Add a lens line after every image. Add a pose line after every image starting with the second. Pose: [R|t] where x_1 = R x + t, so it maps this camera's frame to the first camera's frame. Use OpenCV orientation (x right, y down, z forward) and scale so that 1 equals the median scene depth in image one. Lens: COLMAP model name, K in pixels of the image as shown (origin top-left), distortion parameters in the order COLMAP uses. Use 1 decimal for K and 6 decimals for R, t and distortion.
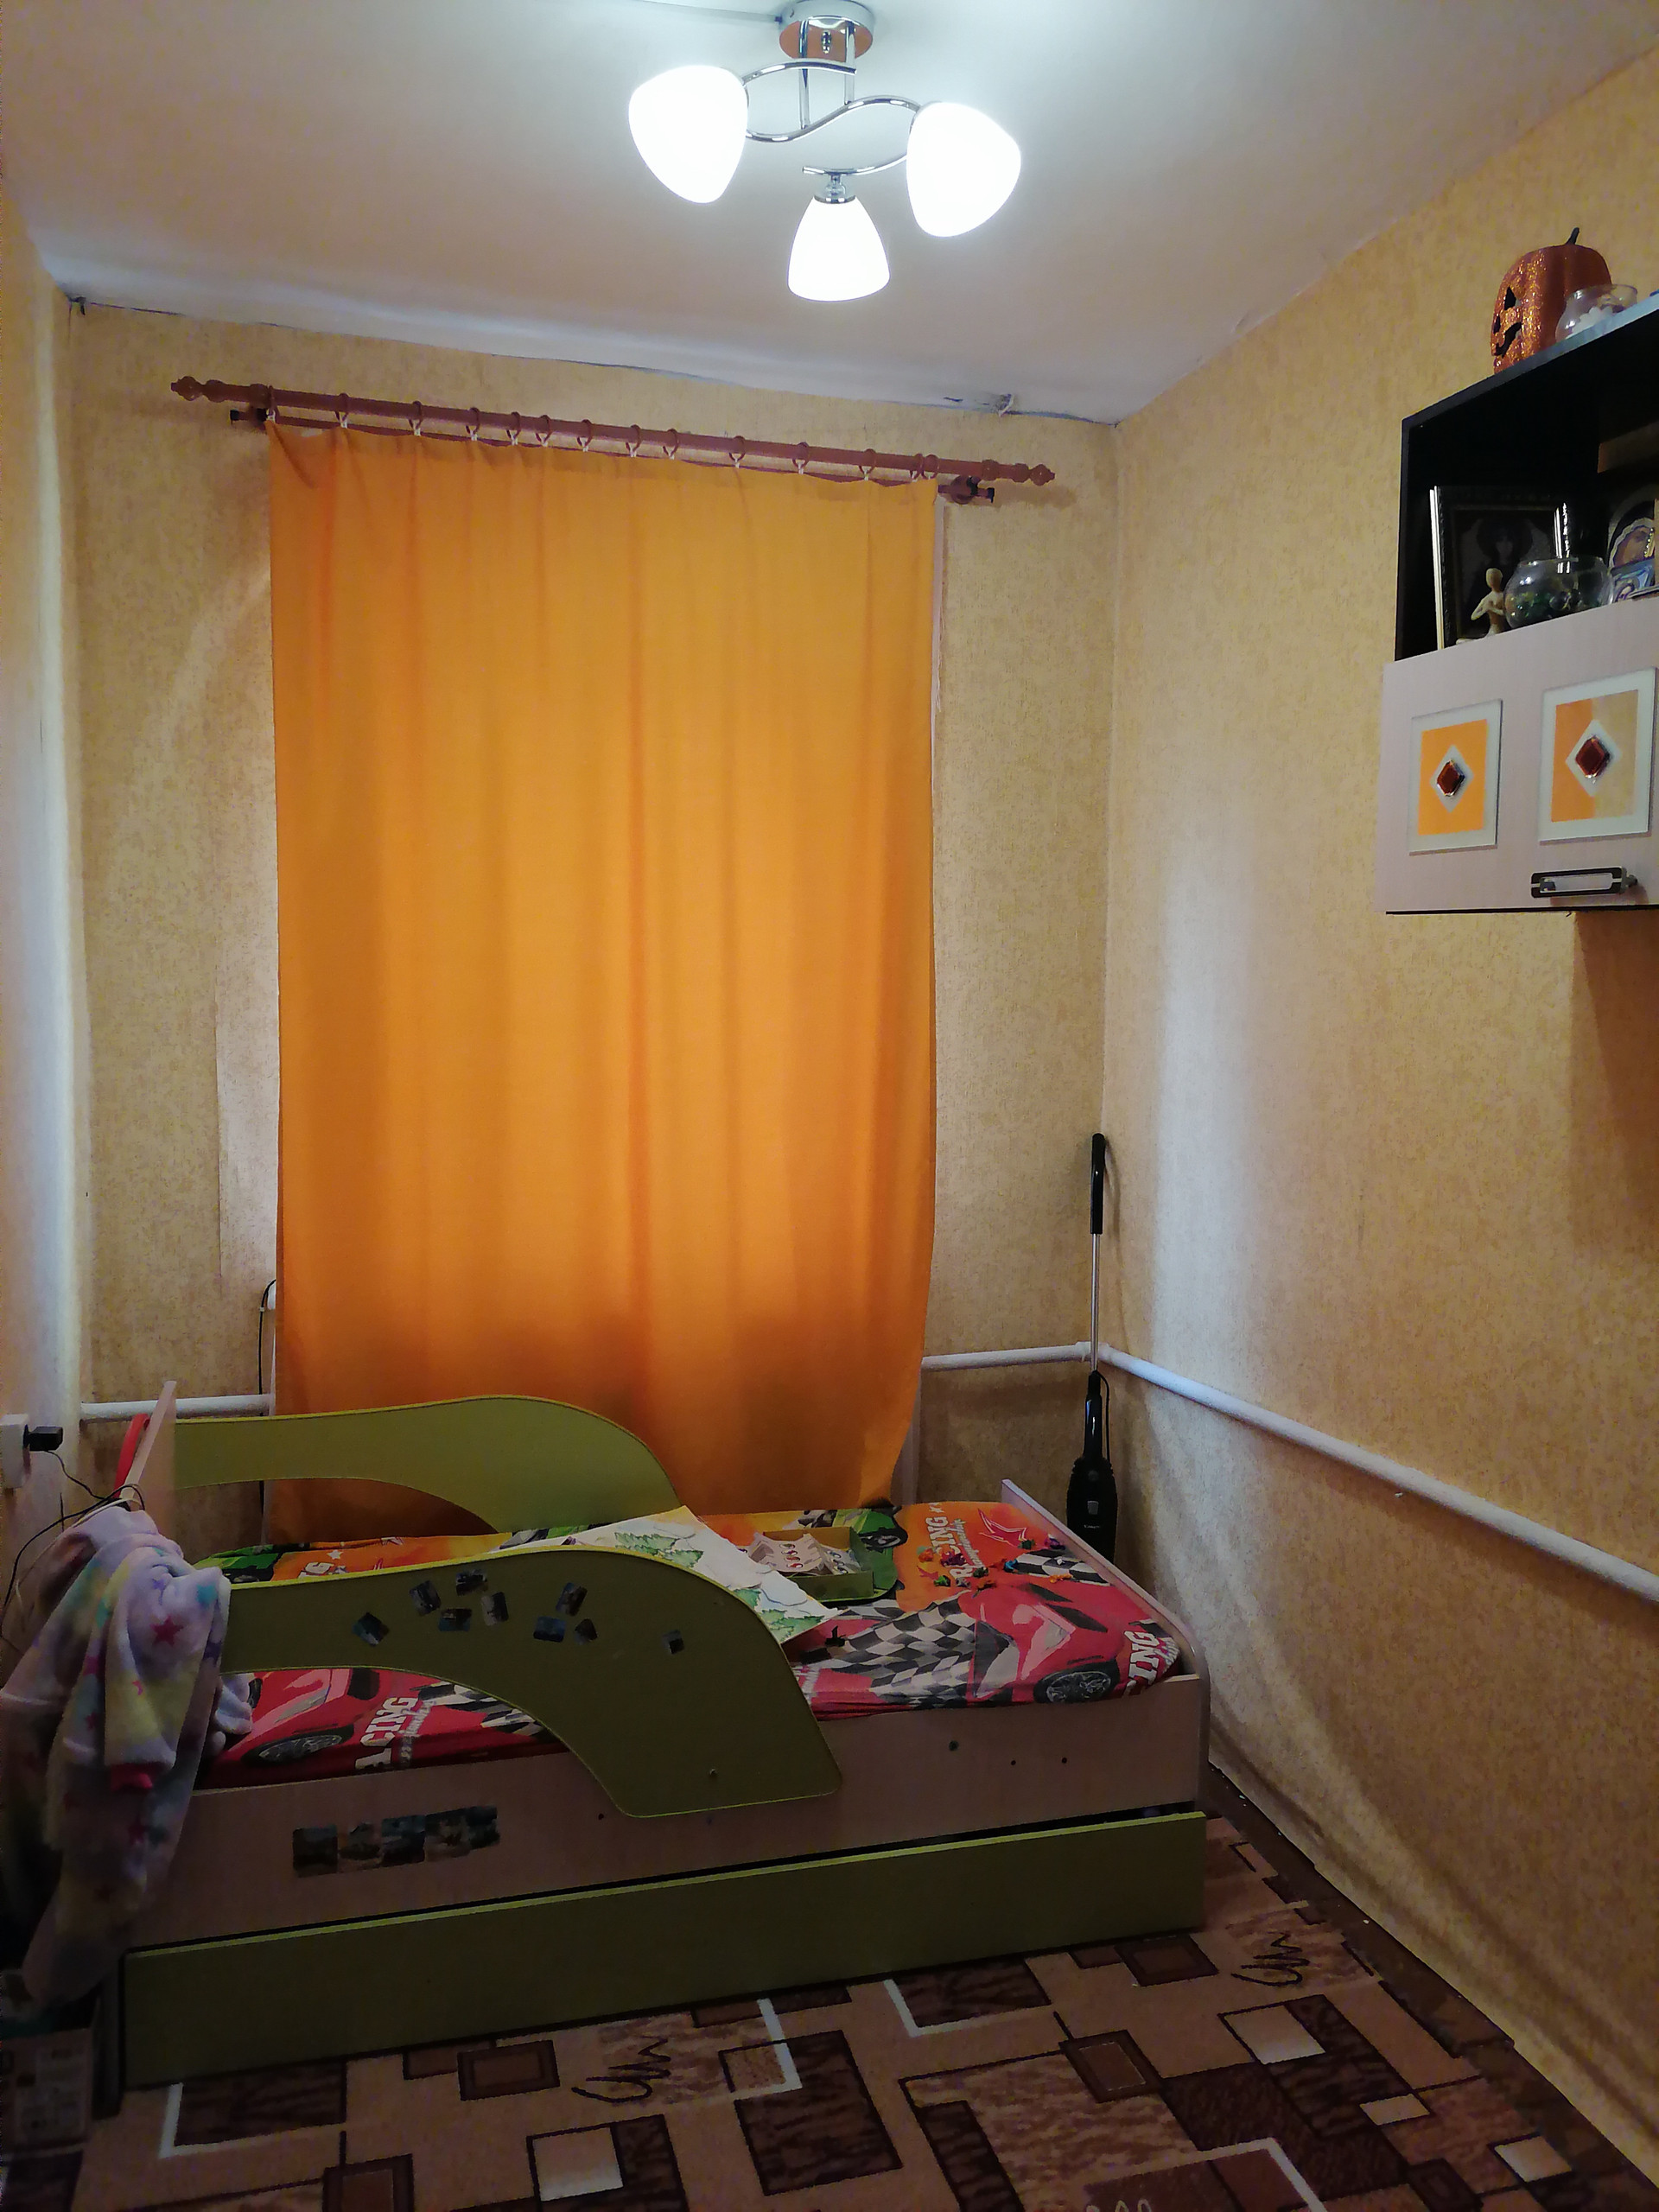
lens RADIAL K [[1646.1, 0, 823.6], [0, 1646.1, 1117.7], [0, 0, 1]] dist [0.111854, -0.137111]
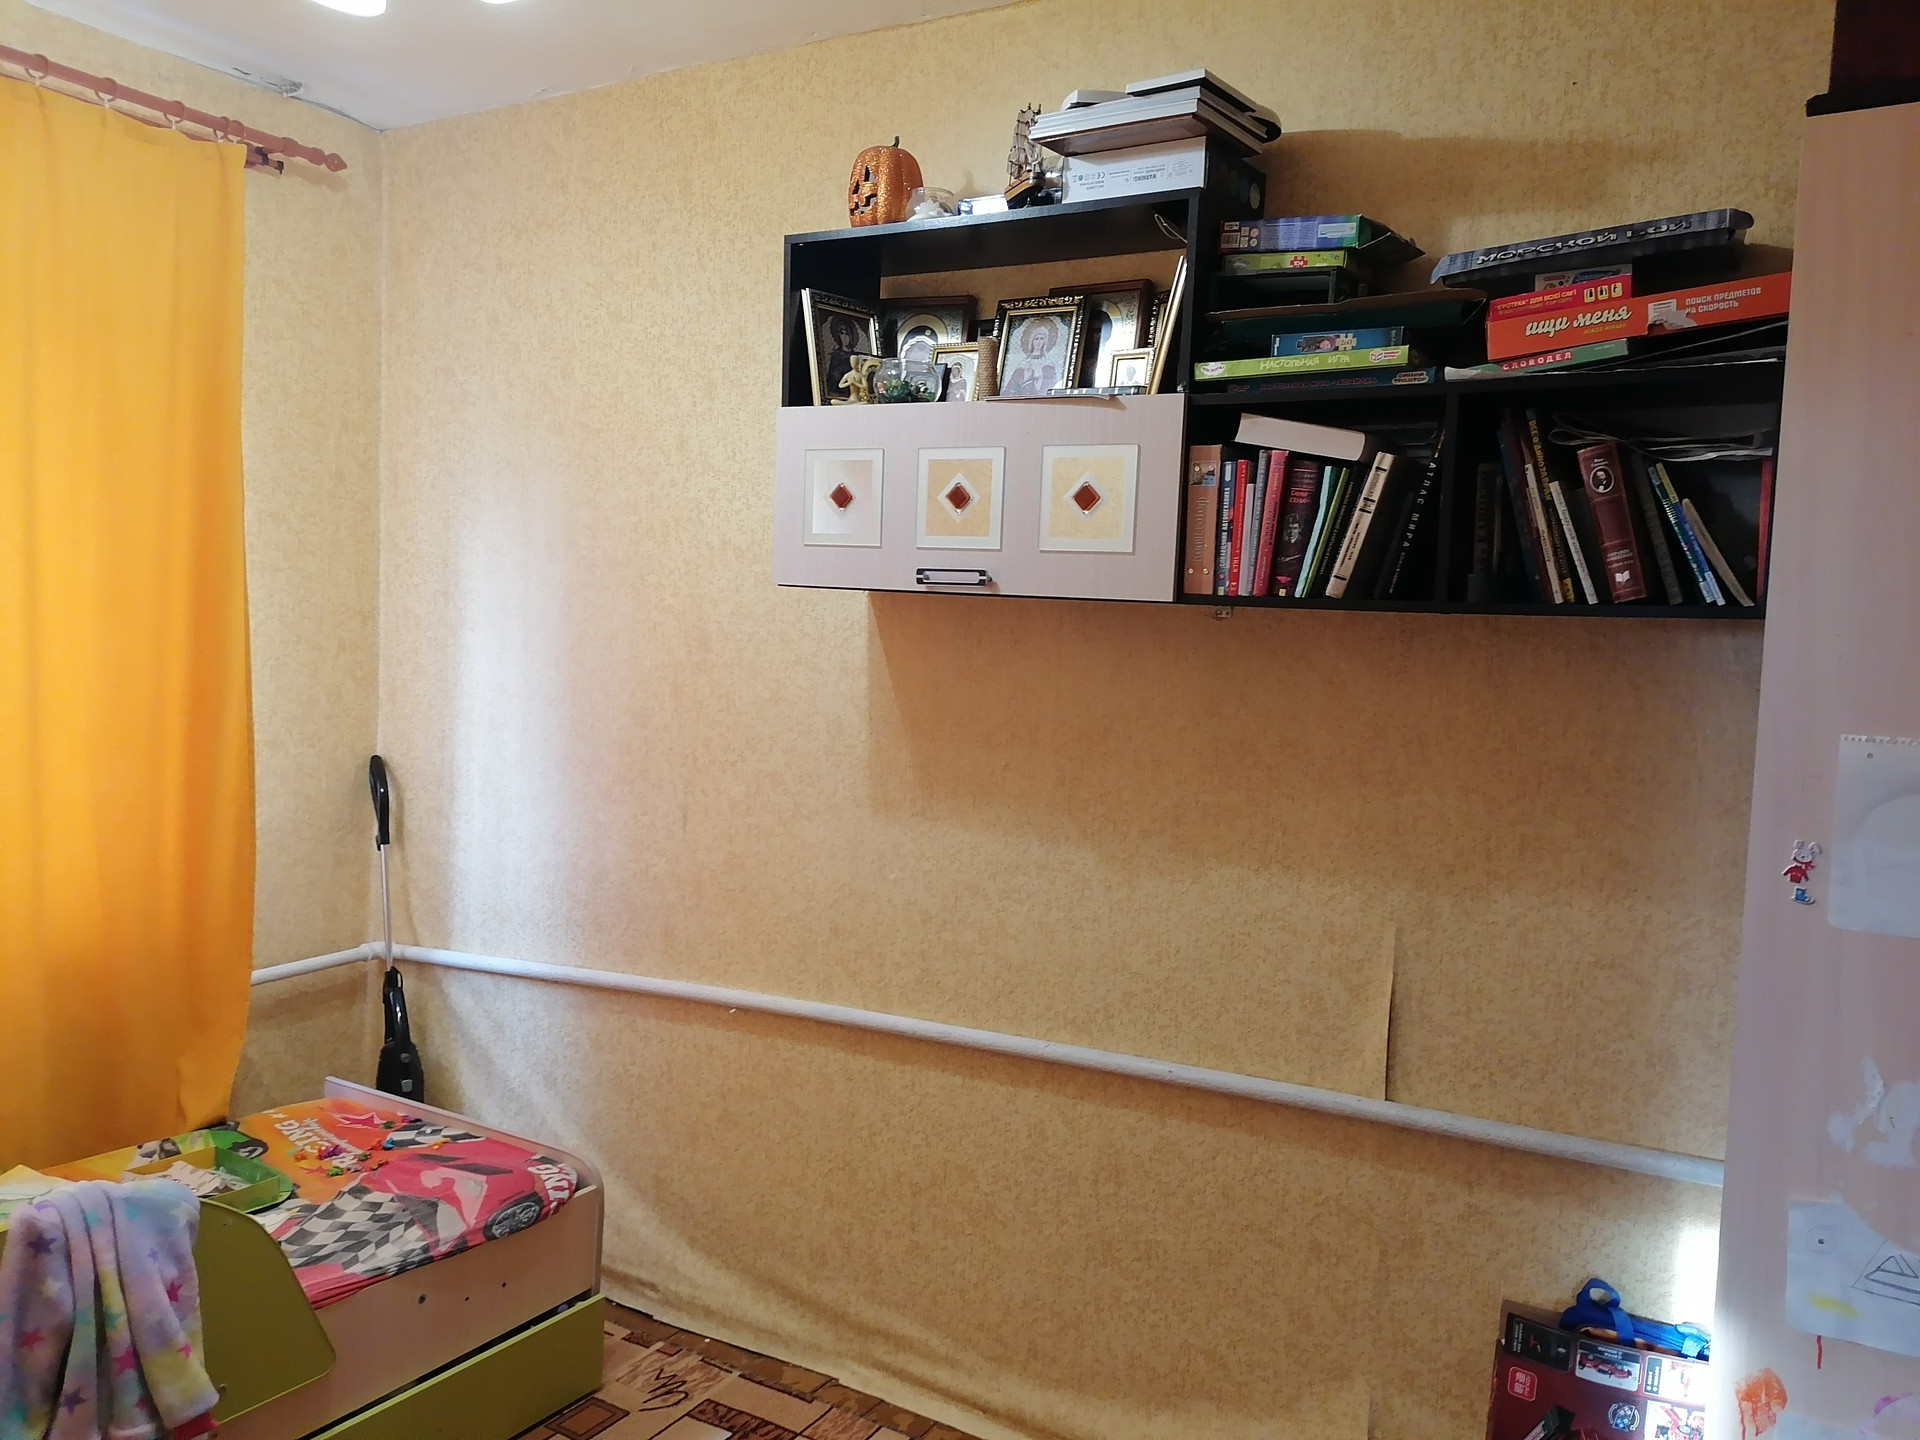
lens RADIAL K [[1428.8, 0, 964.0], [0, 1428.8, 719.9], [0, 0, 1]] dist [0.111854, -0.137111]
pose [[0.729064, -0.025486, 0.683970, -0.293932], [0.030633, 0.999520, 0.004592, -0.008852], [-0.683759, 0.017605, 0.729495, 0.018301]]
